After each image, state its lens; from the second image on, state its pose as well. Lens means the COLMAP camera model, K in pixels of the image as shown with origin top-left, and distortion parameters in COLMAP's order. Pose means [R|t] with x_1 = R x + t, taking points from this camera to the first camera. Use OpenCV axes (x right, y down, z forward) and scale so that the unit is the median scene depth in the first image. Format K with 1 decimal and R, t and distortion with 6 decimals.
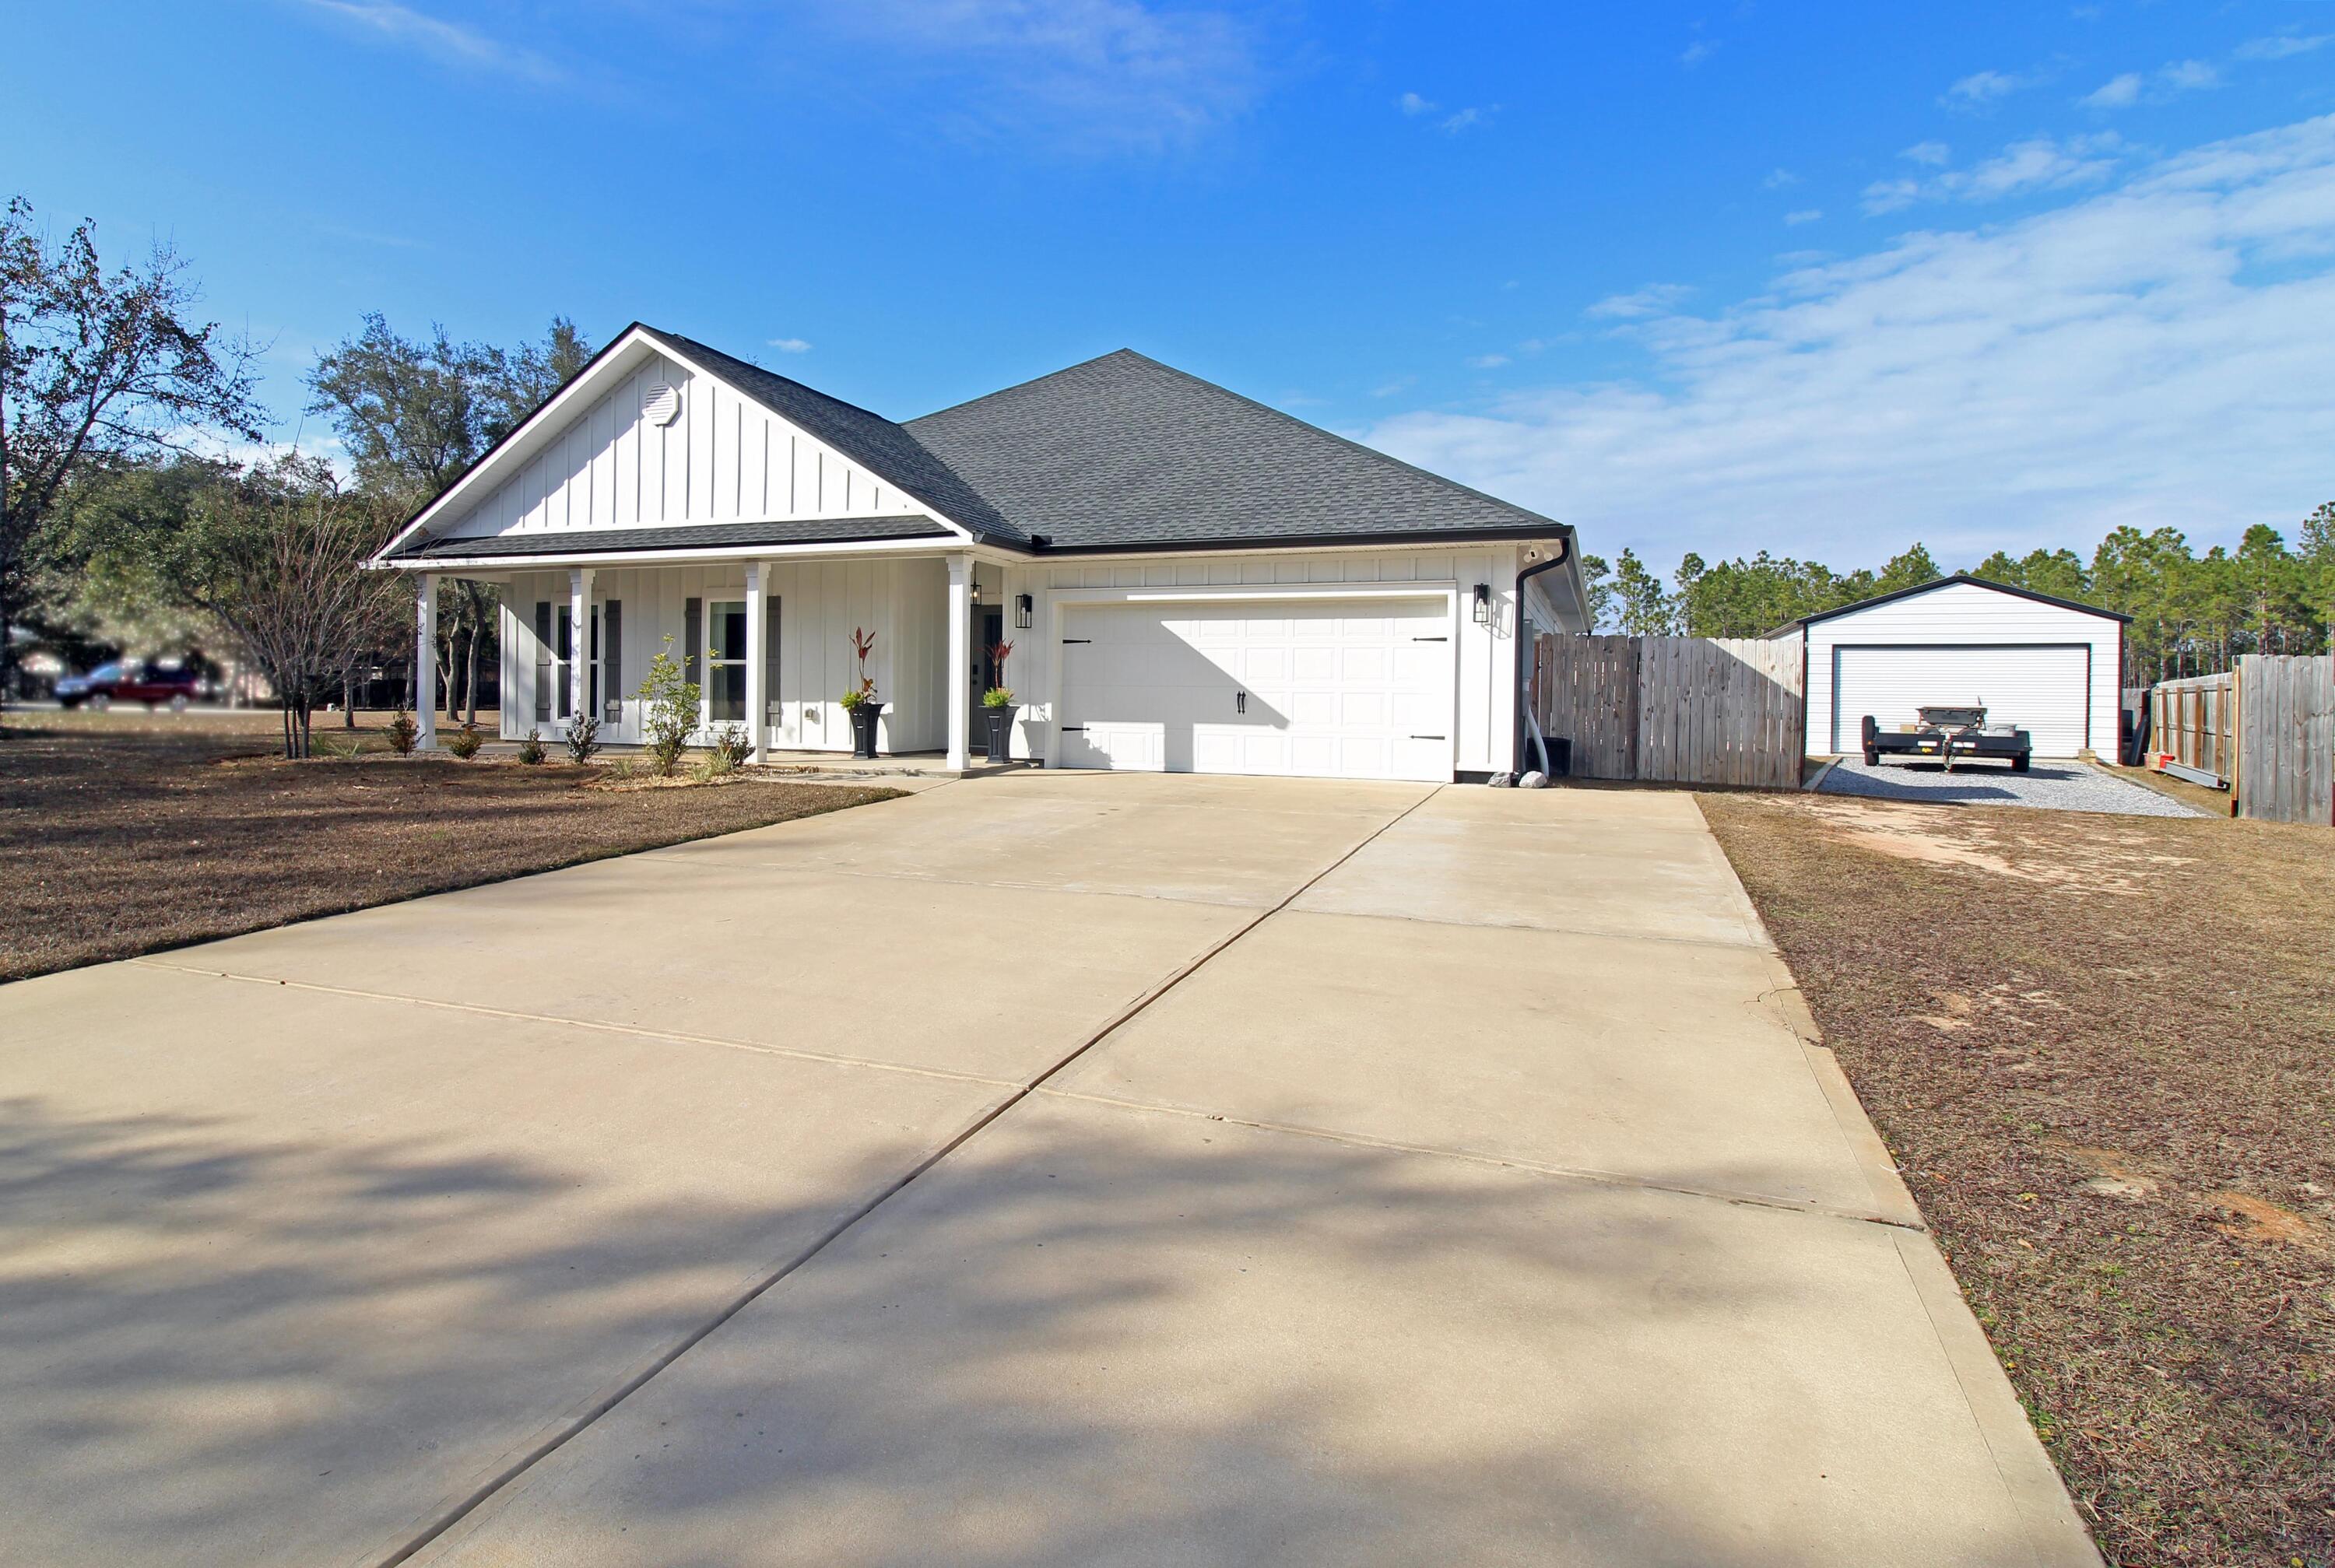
lens RADIAL K [[1236.1, 0, 1089.7], [0, 1236.1, 704.7], [0, 0, 1]] dist [-0.001175, -0.011016]
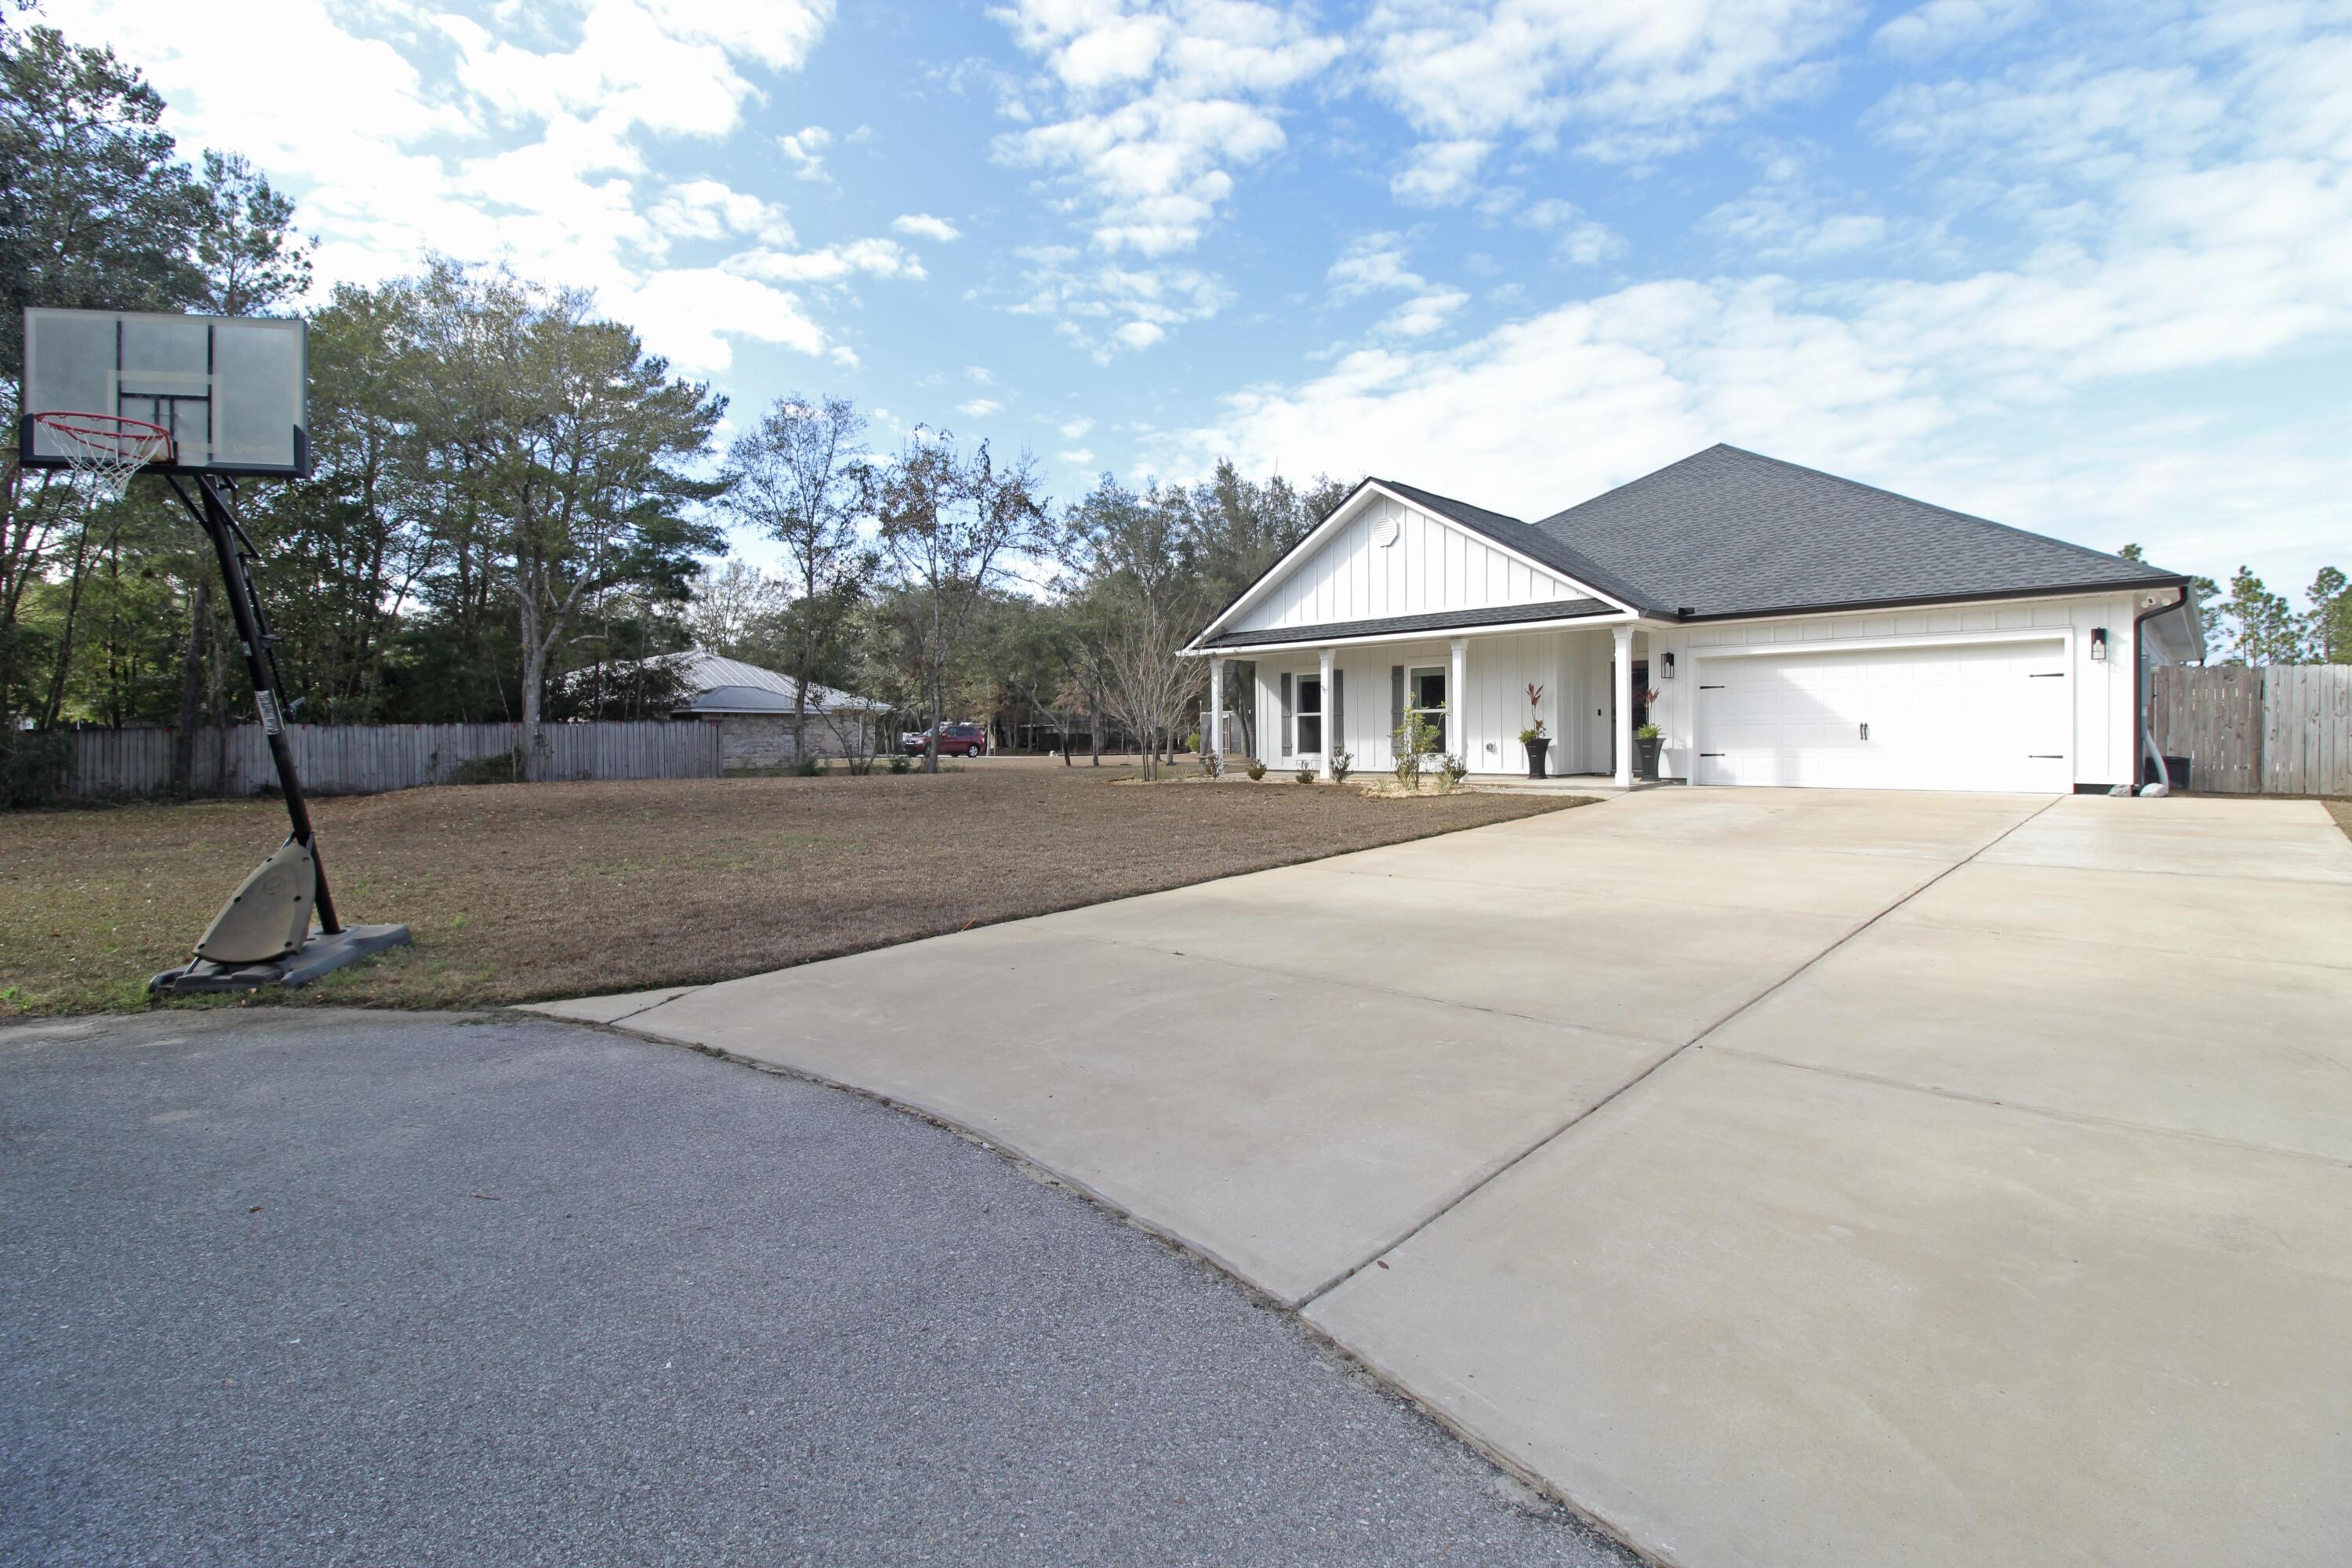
lens RADIAL K [[1090.9, 0, 1177.1], [0, 1090.9, 749.3], [0, 0, 1]] dist [-0.002648, -0.011737]
pose [[0.931601, -0.015742, -0.363142, -0.119177], [0.015644, 0.999872, -0.003213, 0.008683], [0.363147, -0.002688, 0.931728, -0.264645]]
